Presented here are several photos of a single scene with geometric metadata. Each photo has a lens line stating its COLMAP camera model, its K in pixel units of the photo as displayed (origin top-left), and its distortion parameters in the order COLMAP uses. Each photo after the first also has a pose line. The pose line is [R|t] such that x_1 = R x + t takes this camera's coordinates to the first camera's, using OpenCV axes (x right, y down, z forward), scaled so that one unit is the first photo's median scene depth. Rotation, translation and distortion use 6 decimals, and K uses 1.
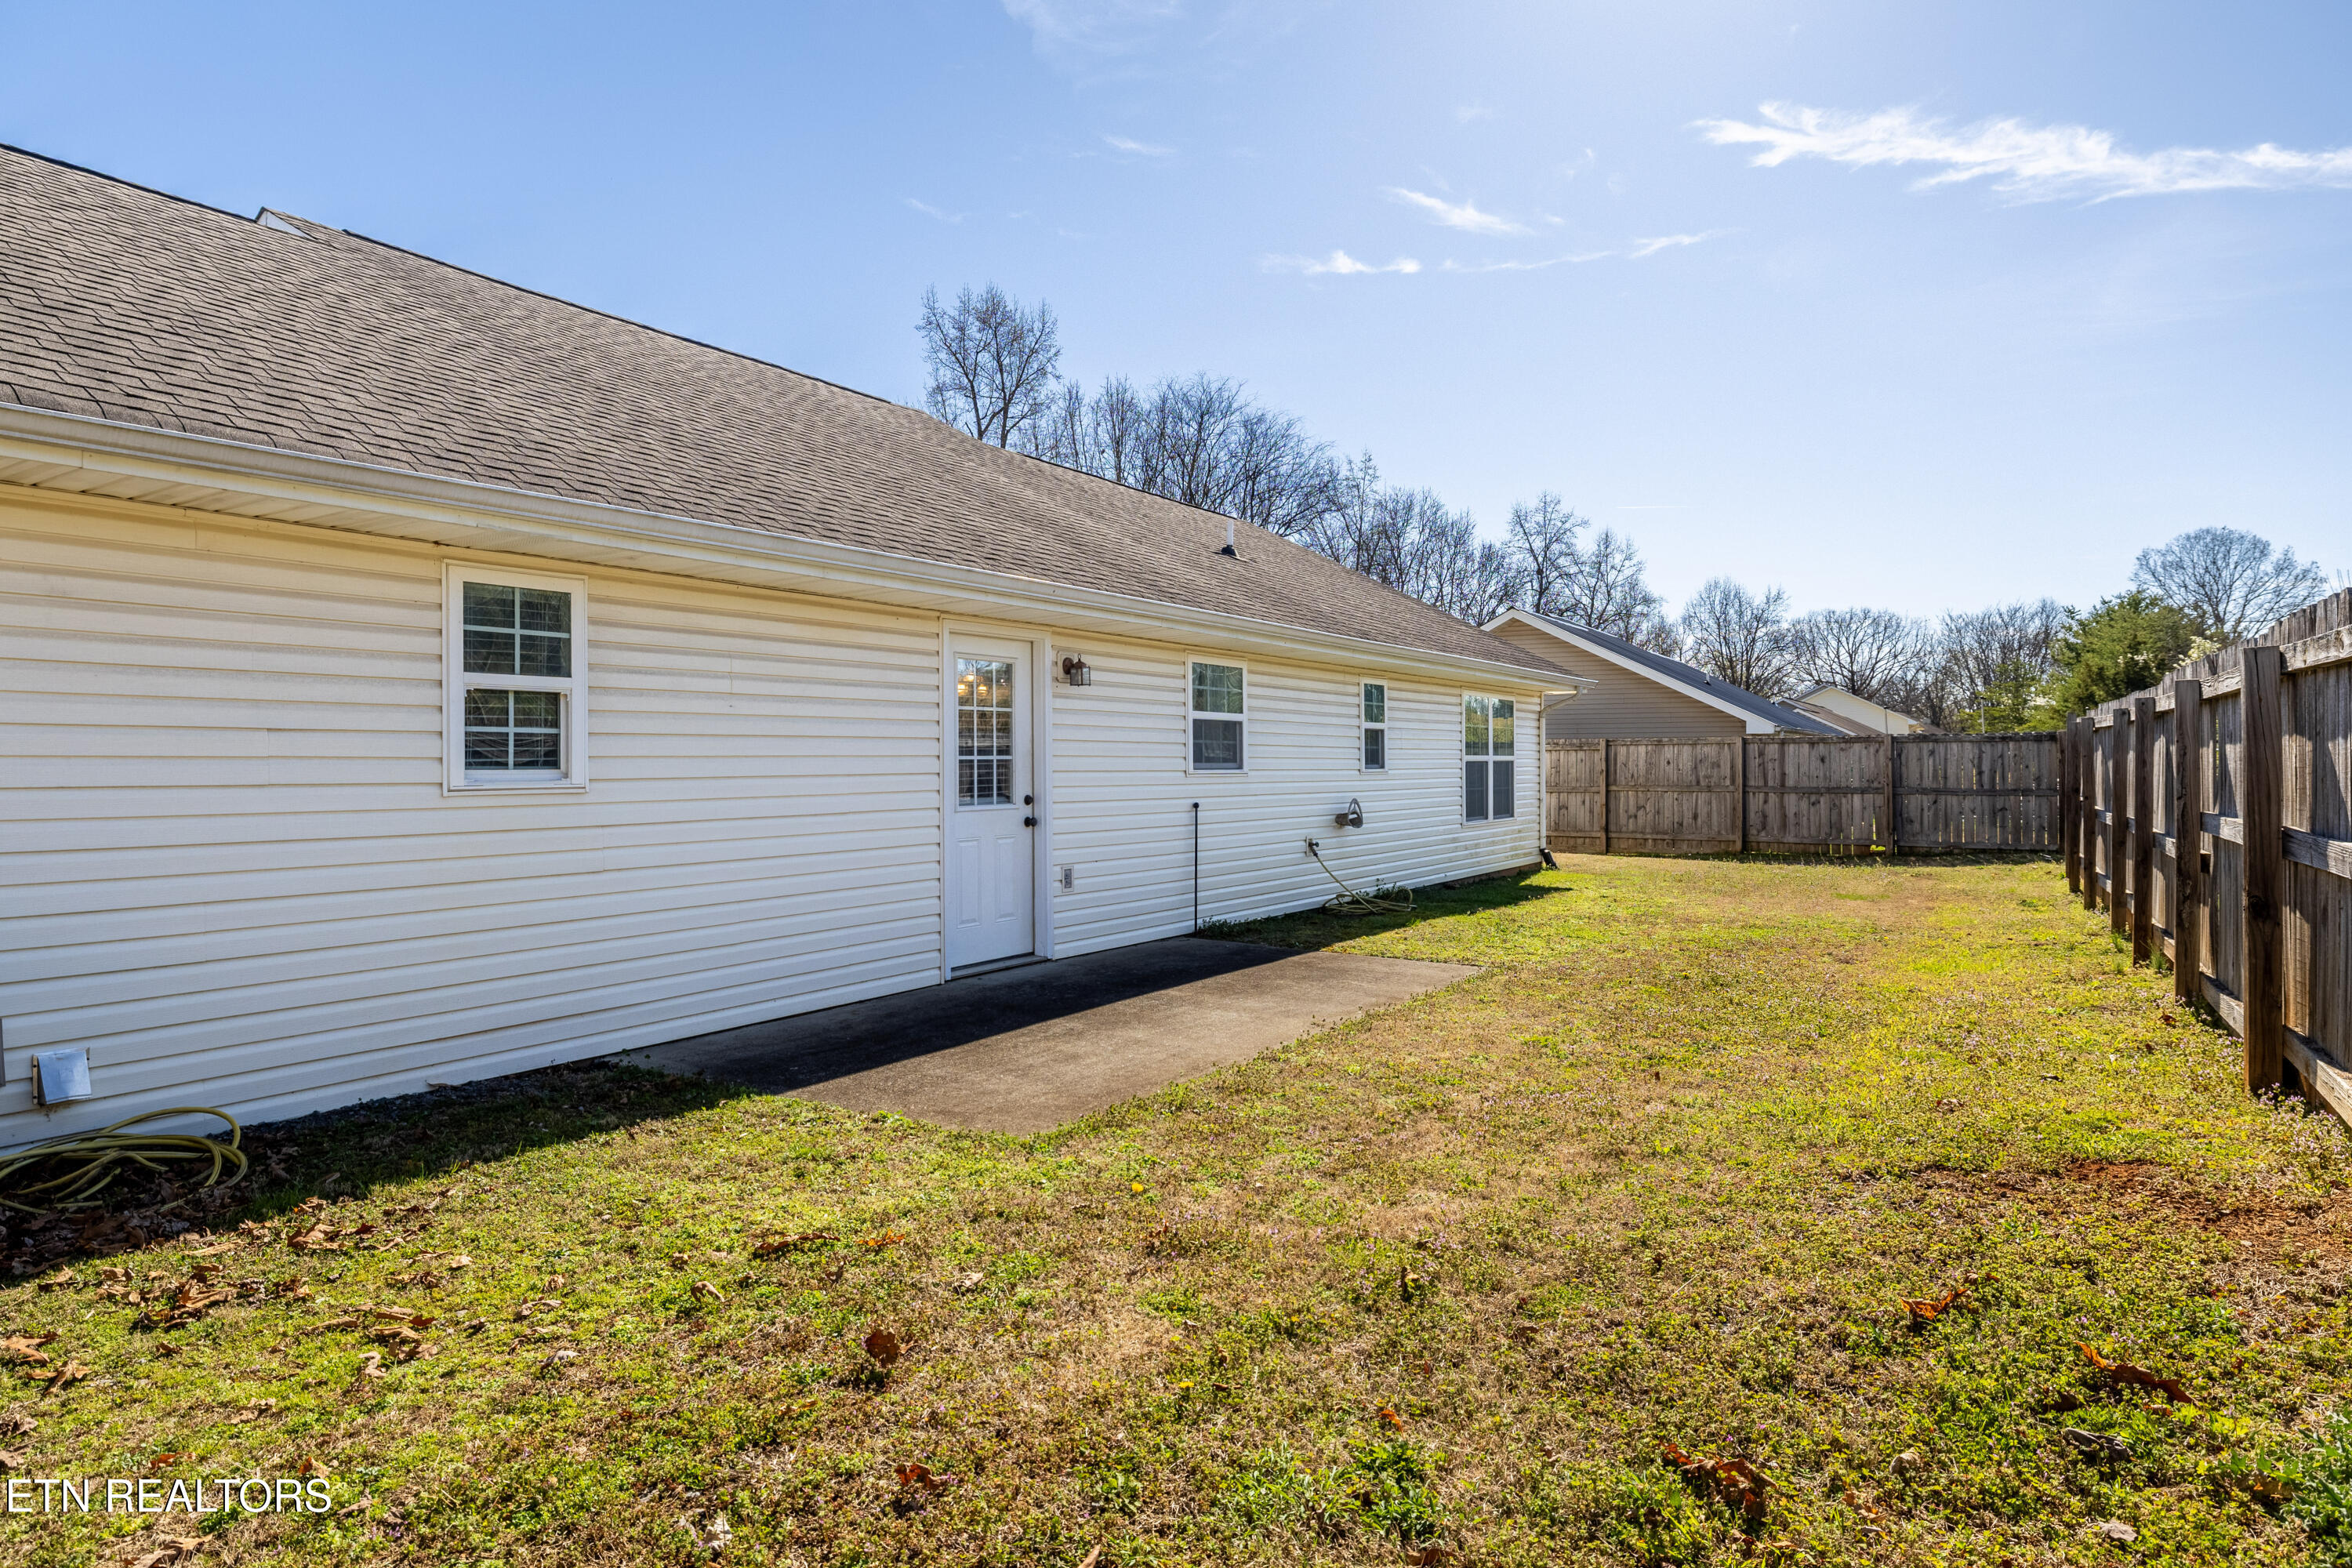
lens RADIAL K [[1326.6, 0, 1176.9], [0, 1326.6, 775.7], [0, 0, 1]] dist [0.018862, 0.001637]
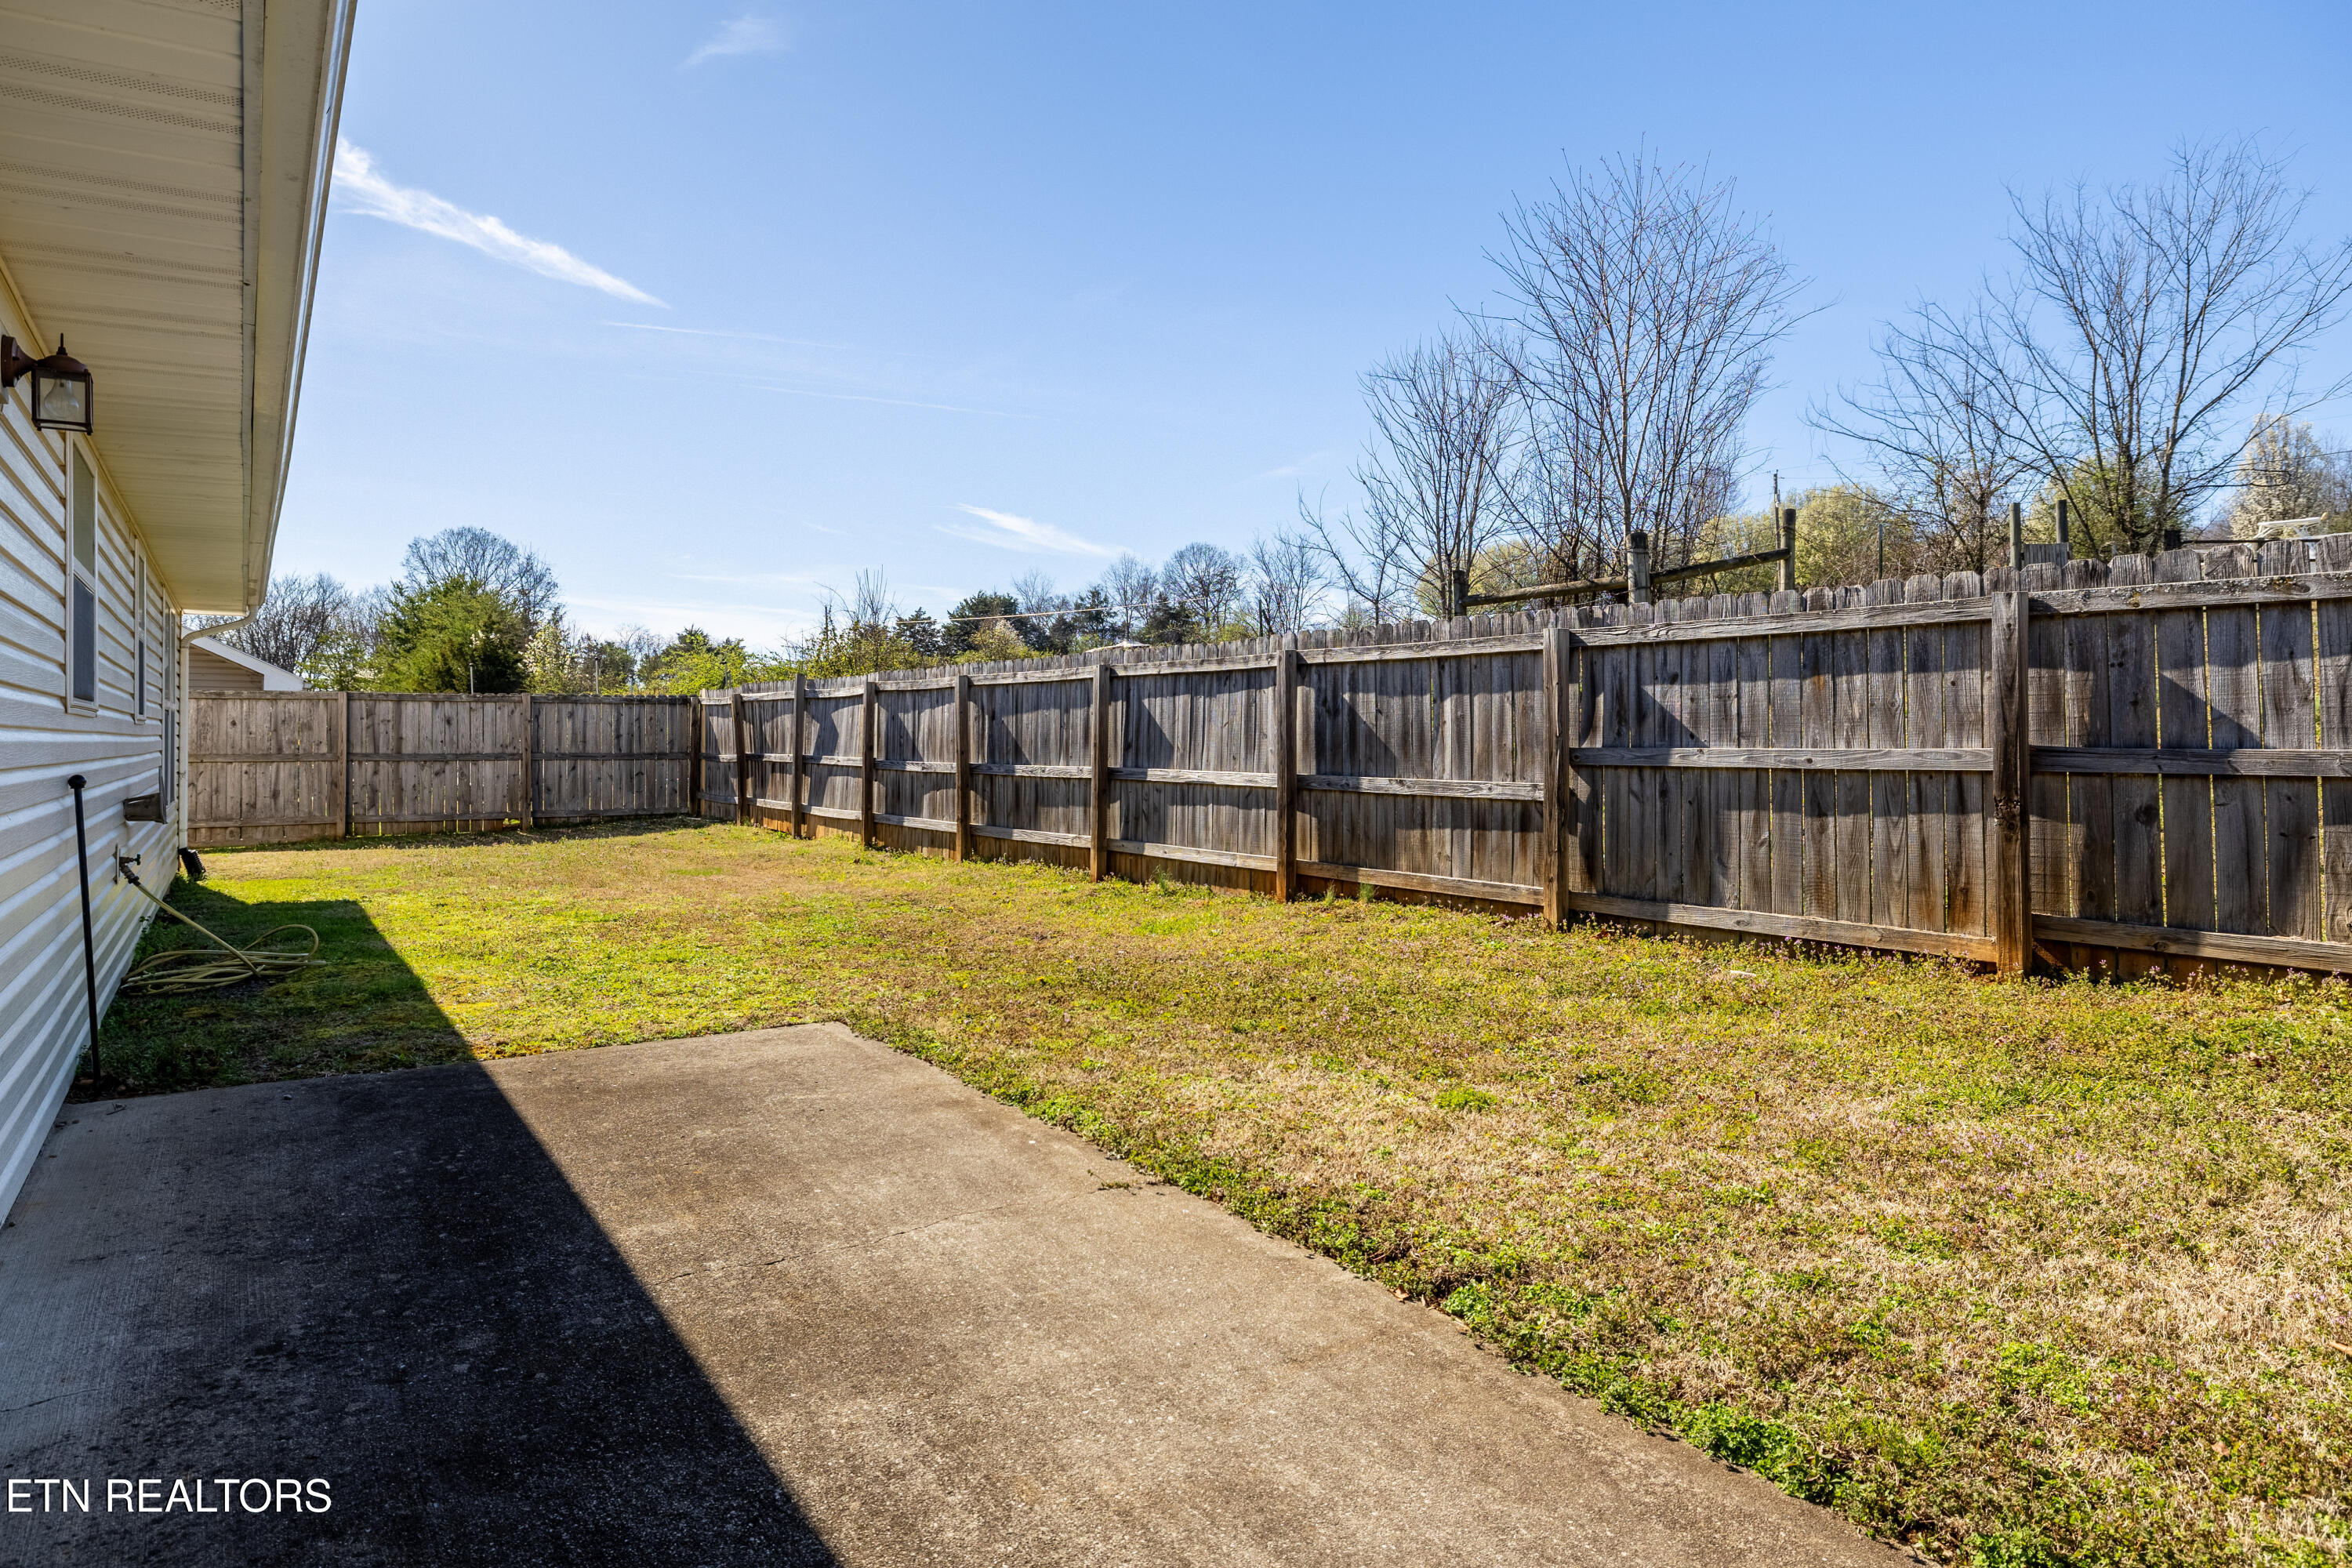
lens RADIAL K [[1326.6, 0, 1147.1], [0, 1326.6, 724.0], [0, 0, 1]] dist [0.018862, 0.001637]
pose [[0.406687, 0.011323, 0.913497, -0.112623], [0.006977, 0.999856, -0.015500, 0.006047], [-0.913541, 0.012677, 0.406549, 0.244683]]
